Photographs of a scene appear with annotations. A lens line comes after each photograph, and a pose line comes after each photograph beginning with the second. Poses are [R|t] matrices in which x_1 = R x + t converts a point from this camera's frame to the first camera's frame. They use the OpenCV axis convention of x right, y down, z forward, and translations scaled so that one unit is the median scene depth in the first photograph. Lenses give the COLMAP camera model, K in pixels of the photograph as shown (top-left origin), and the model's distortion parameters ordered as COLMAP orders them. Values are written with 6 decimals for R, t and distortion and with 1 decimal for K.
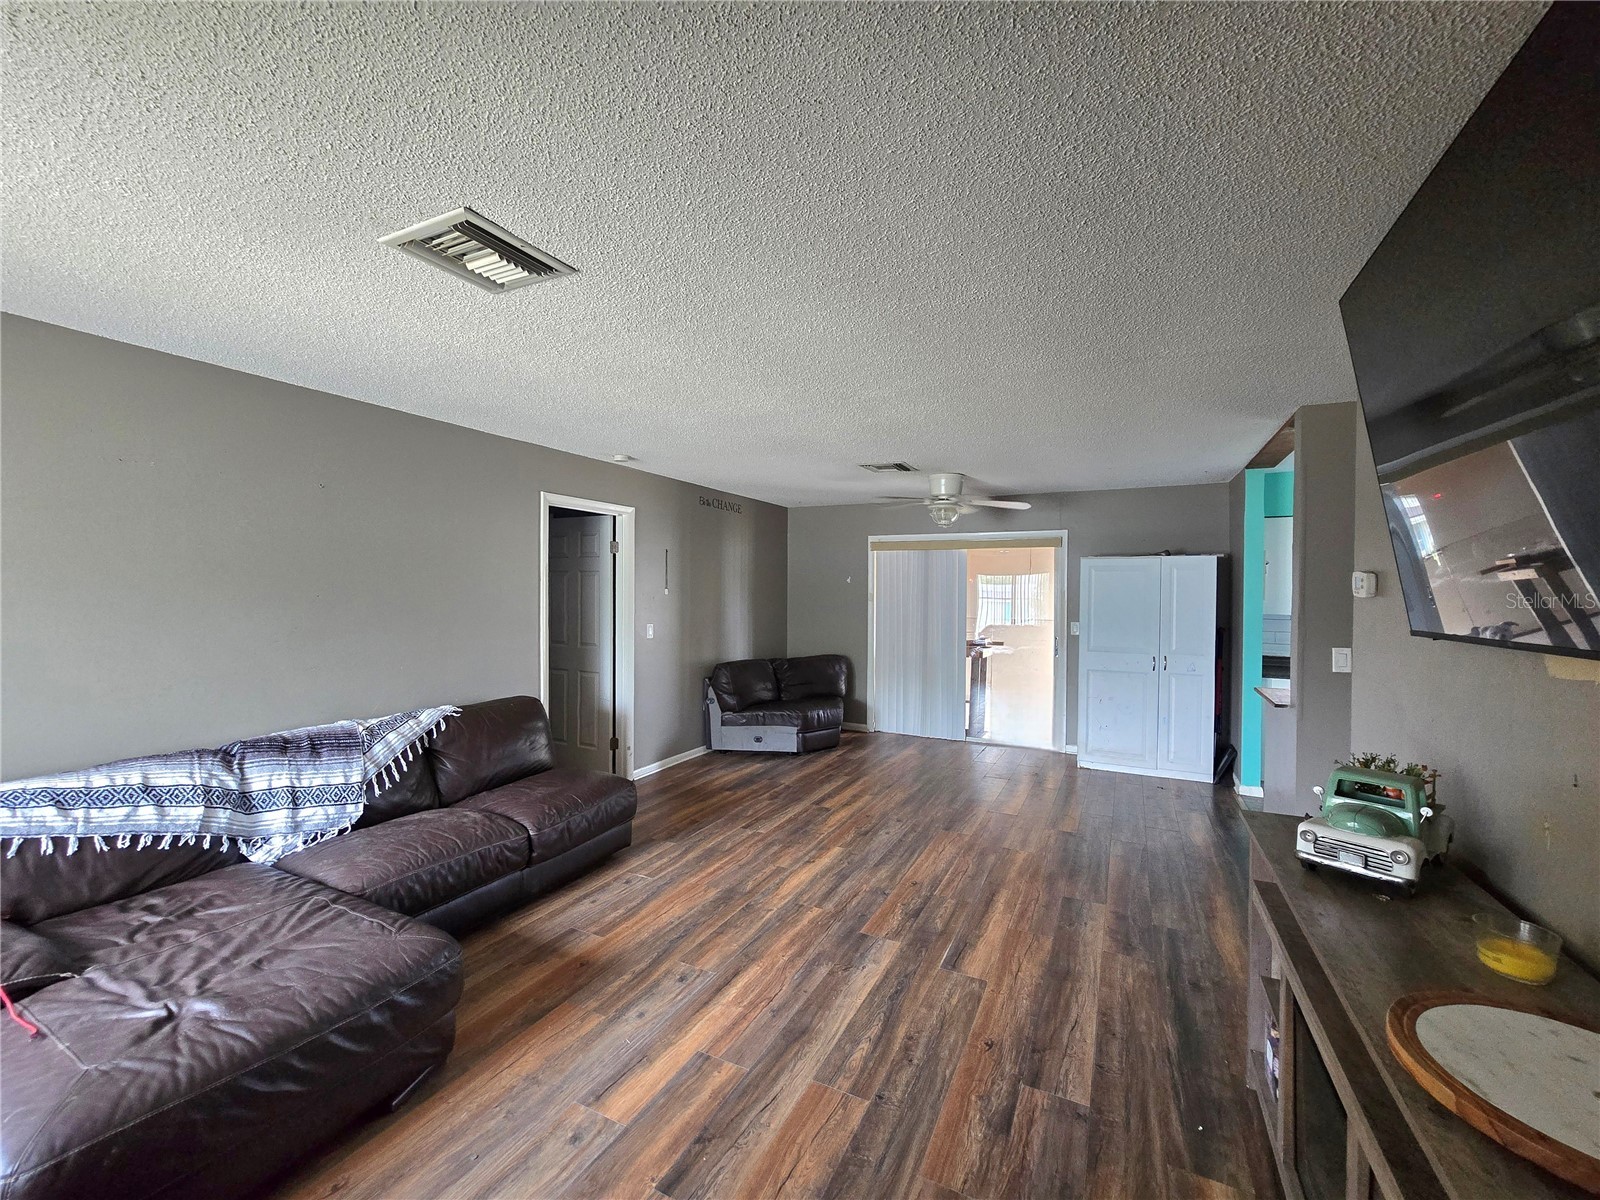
lens RADIAL K [[656.5, 0, 798.2], [0, 656.5, 599.8], [0, 0, 1]] dist [-0.002518, -0.000450]
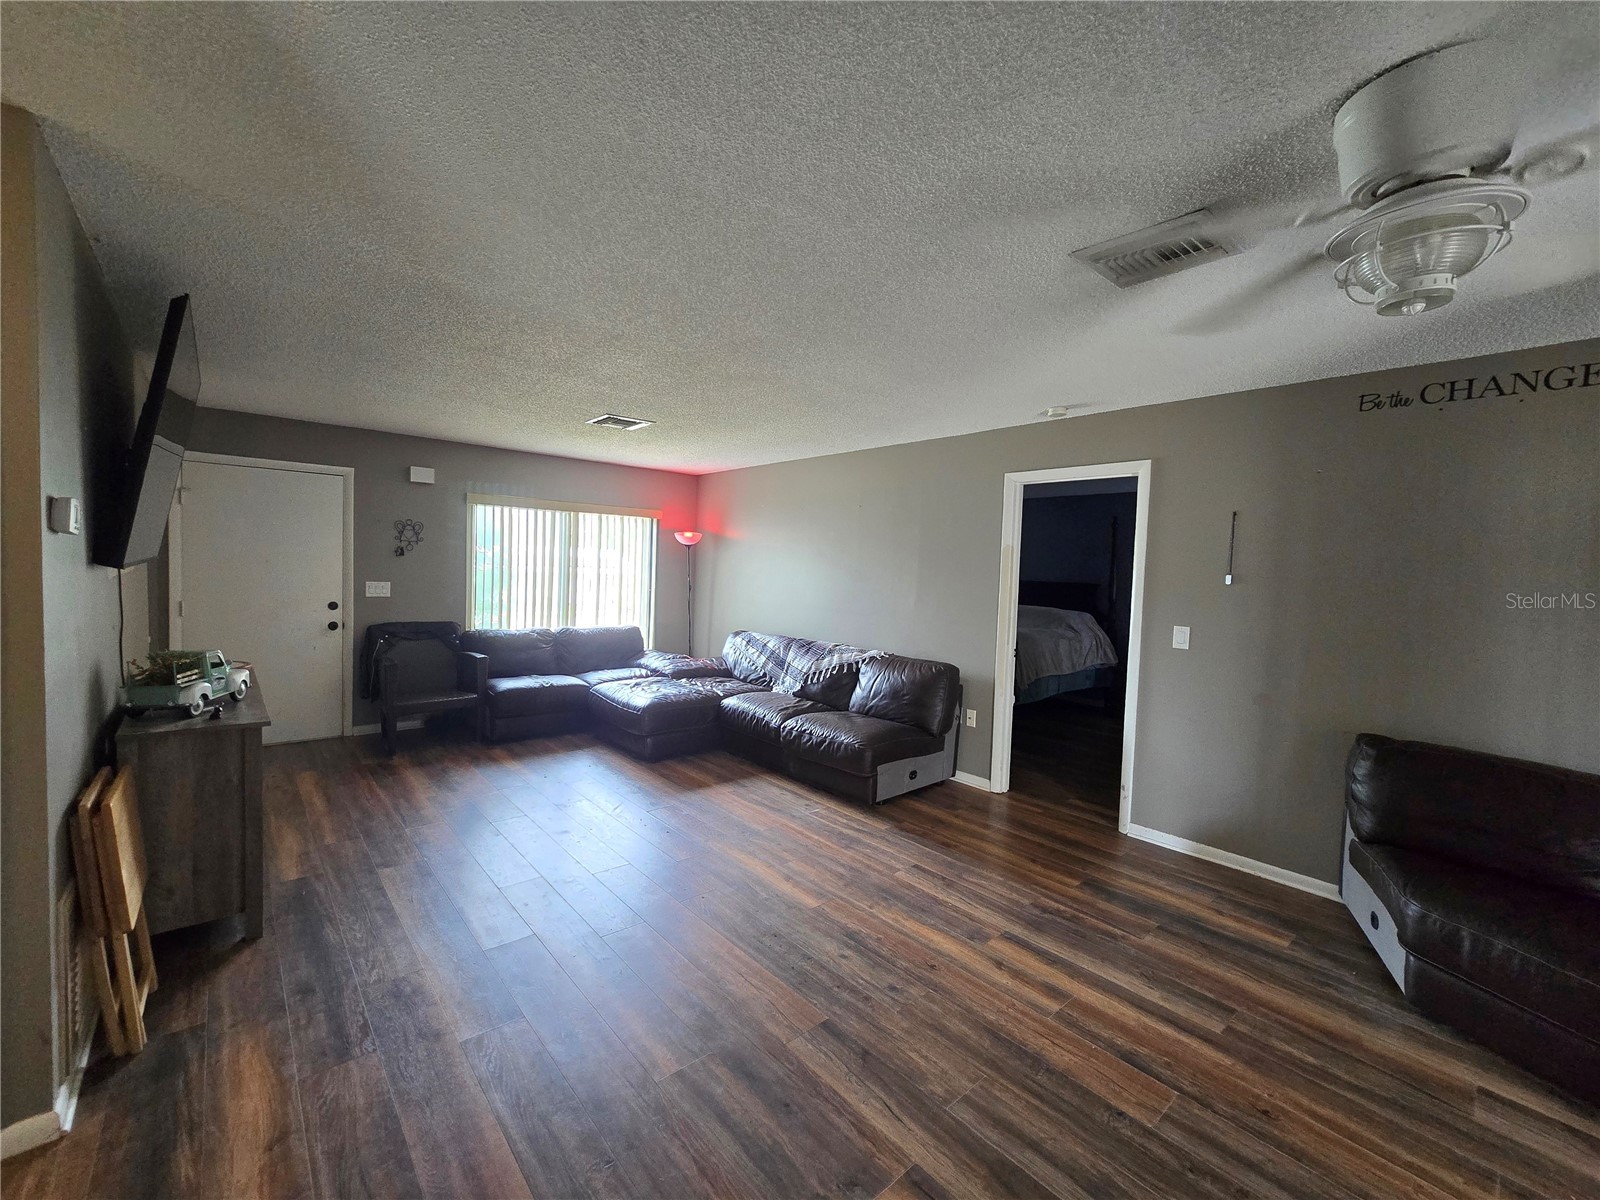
lens RADIAL K [[660.1, 0, 800.0], [0, 660.1, 600.0], [0, 0, 1]] dist [-0.002346, -0.000652]
pose [[-0.375667, 0.025159, -0.926413, 0.709710], [-0.049455, 0.997663, 0.047148, -0.003797], [0.925434, 0.063528, -0.373545, 1.164044]]
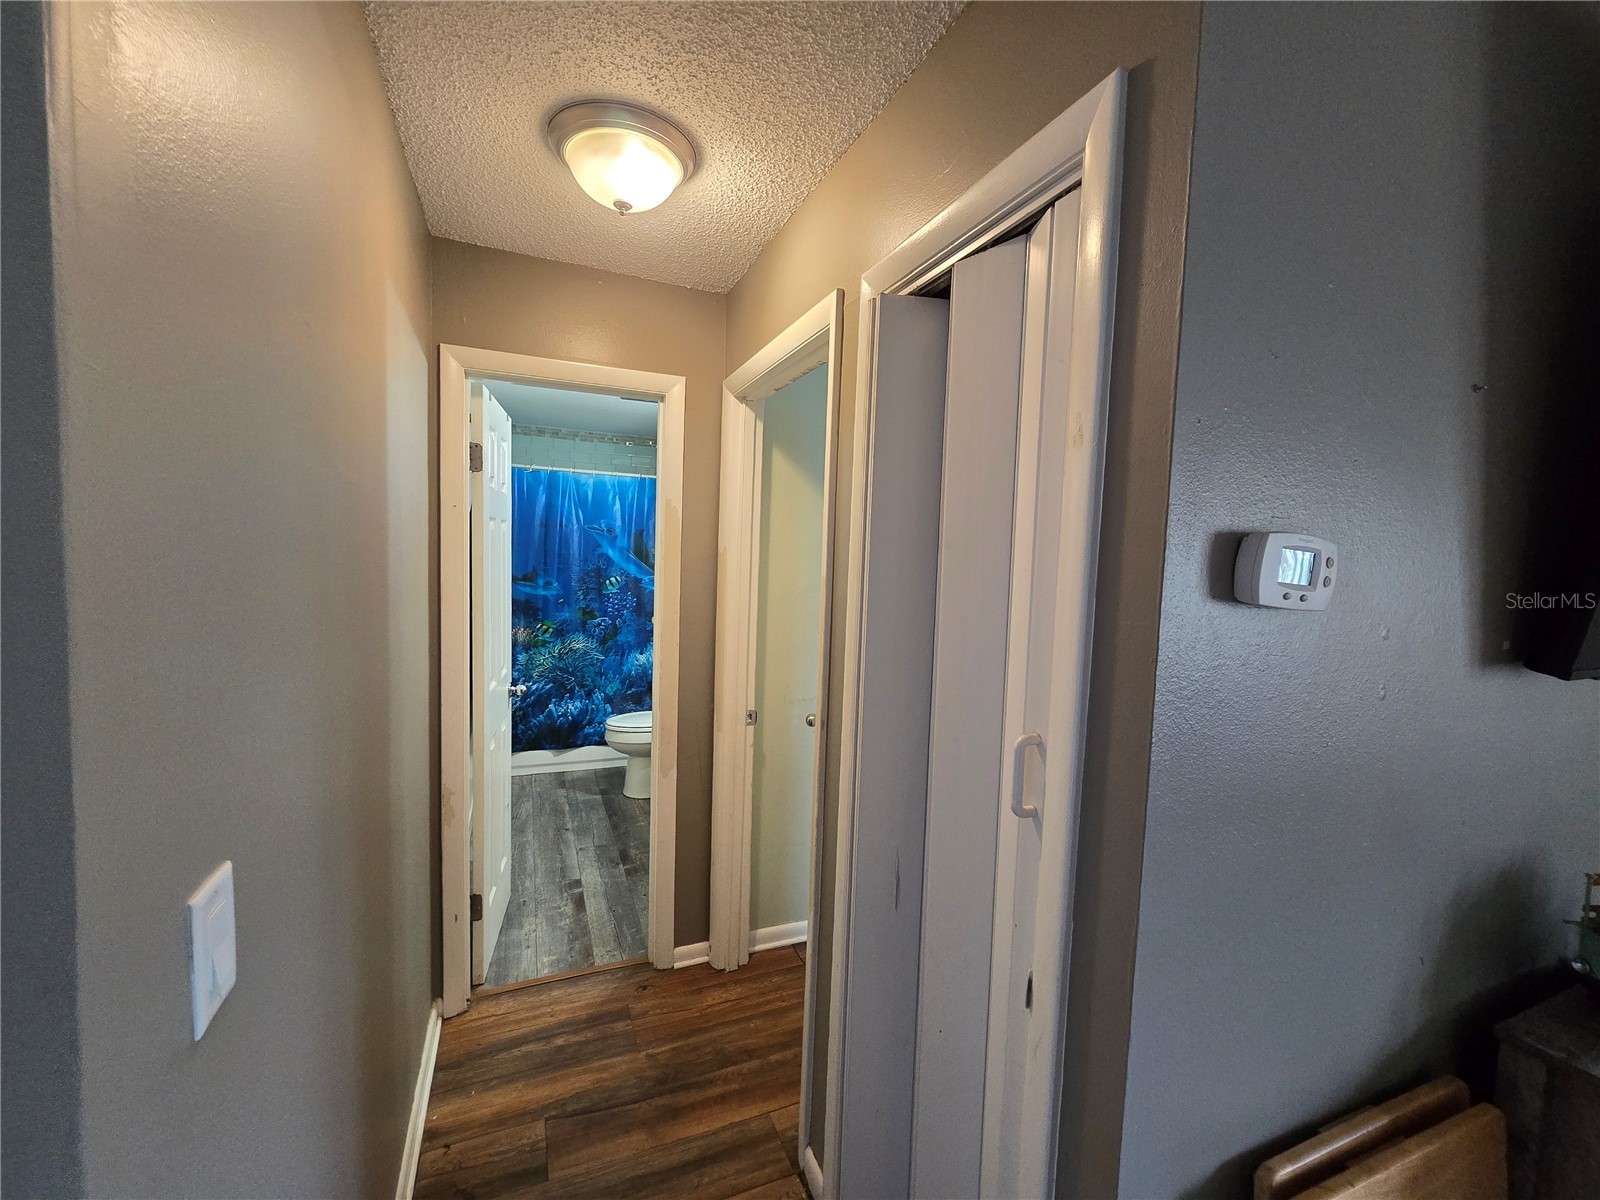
lens RADIAL K [[656.5, 0, 798.2], [0, 656.5, 599.8], [0, 0, 1]] dist [-0.002518, -0.000450]
pose [[-0.756206, -0.080672, 0.649342, 0.482015], [-0.036597, 0.996032, 0.081123, -0.015535], [-0.653309, 0.037582, -0.756158, 0.819695]]
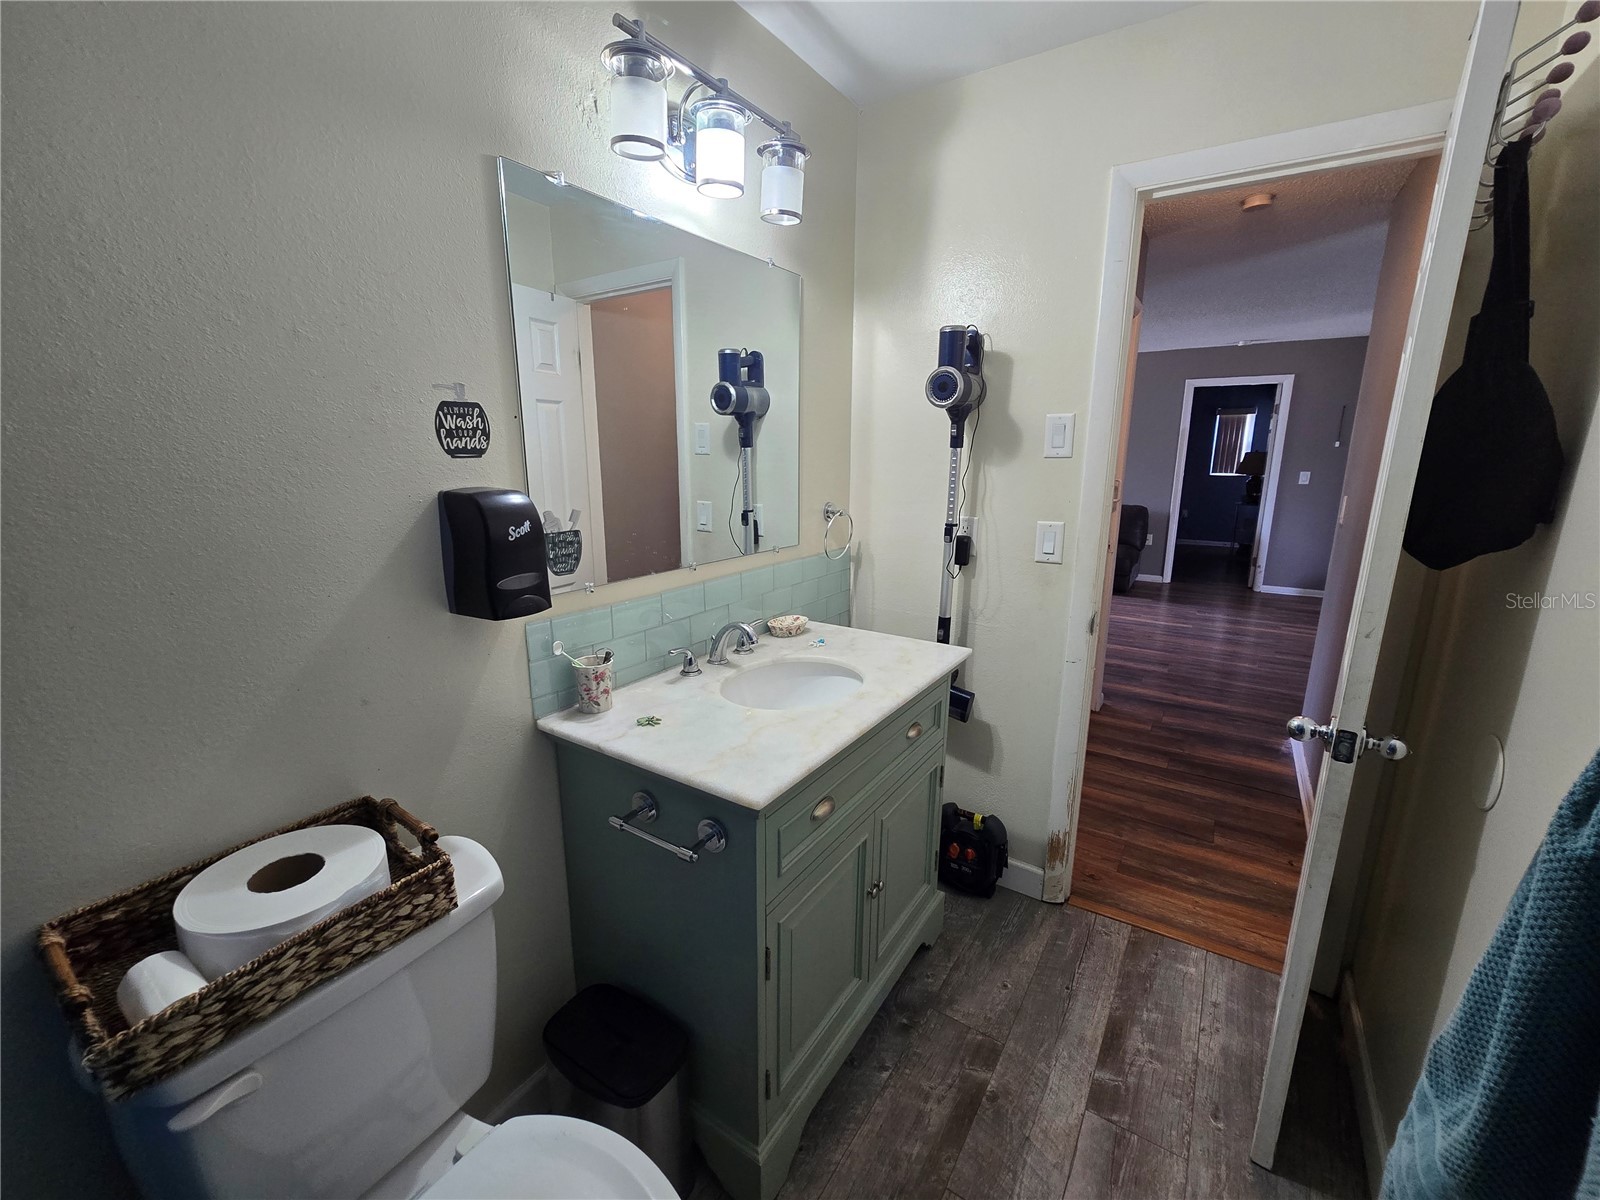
lens RADIAL K [[656.5, 0, 798.2], [0, 656.5, 599.8], [0, 0, 1]] dist [-0.002518, -0.000450]
pose [[-0.125311, 0.210607, -0.969506, 1.443190], [-0.010037, 0.976890, 0.213508, 0.024353], [0.992067, 0.036486, -0.120301, 0.302123]]
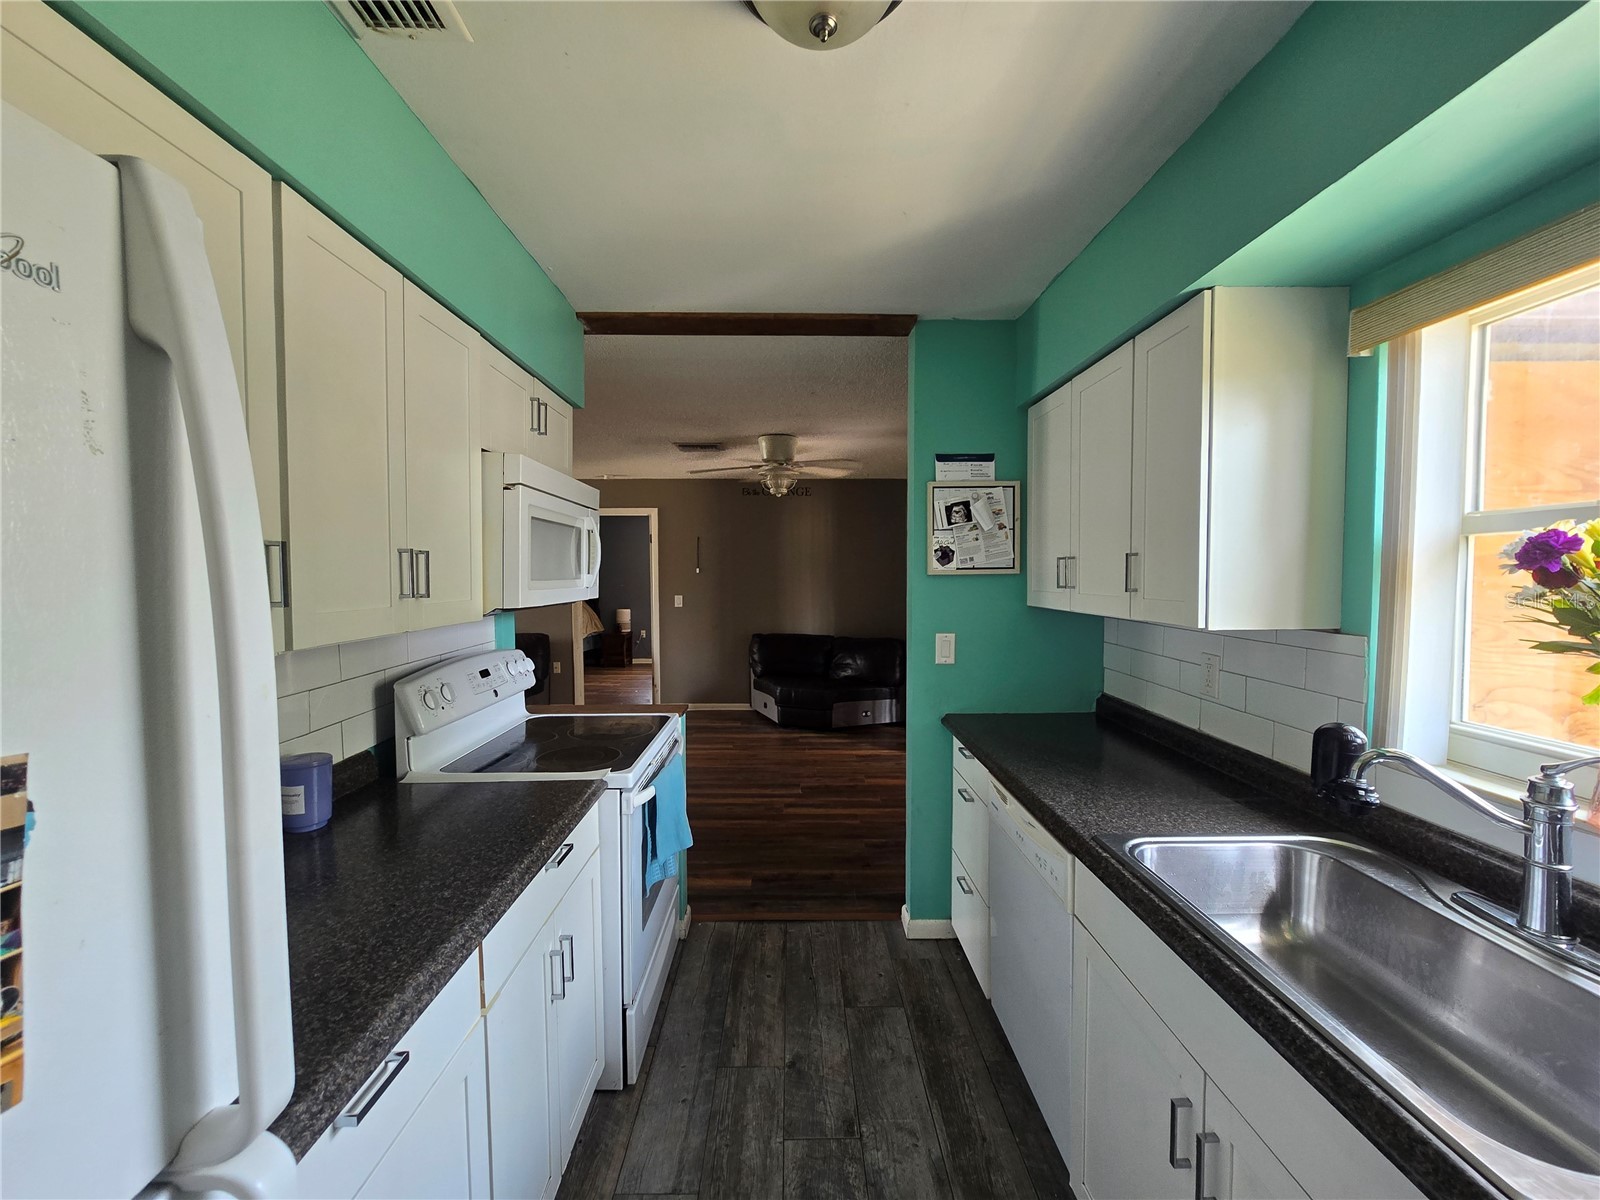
lens RADIAL K [[656.5, 0, 798.2], [0, 656.5, 599.8], [0, 0, 1]] dist [-0.002518, -0.000450]
pose [[0.457518, 0.030685, -0.888671, 1.358334], [-0.003630, 0.999461, 0.032641, 0.002046], [0.889193, -0.011708, 0.457382, 0.806656]]
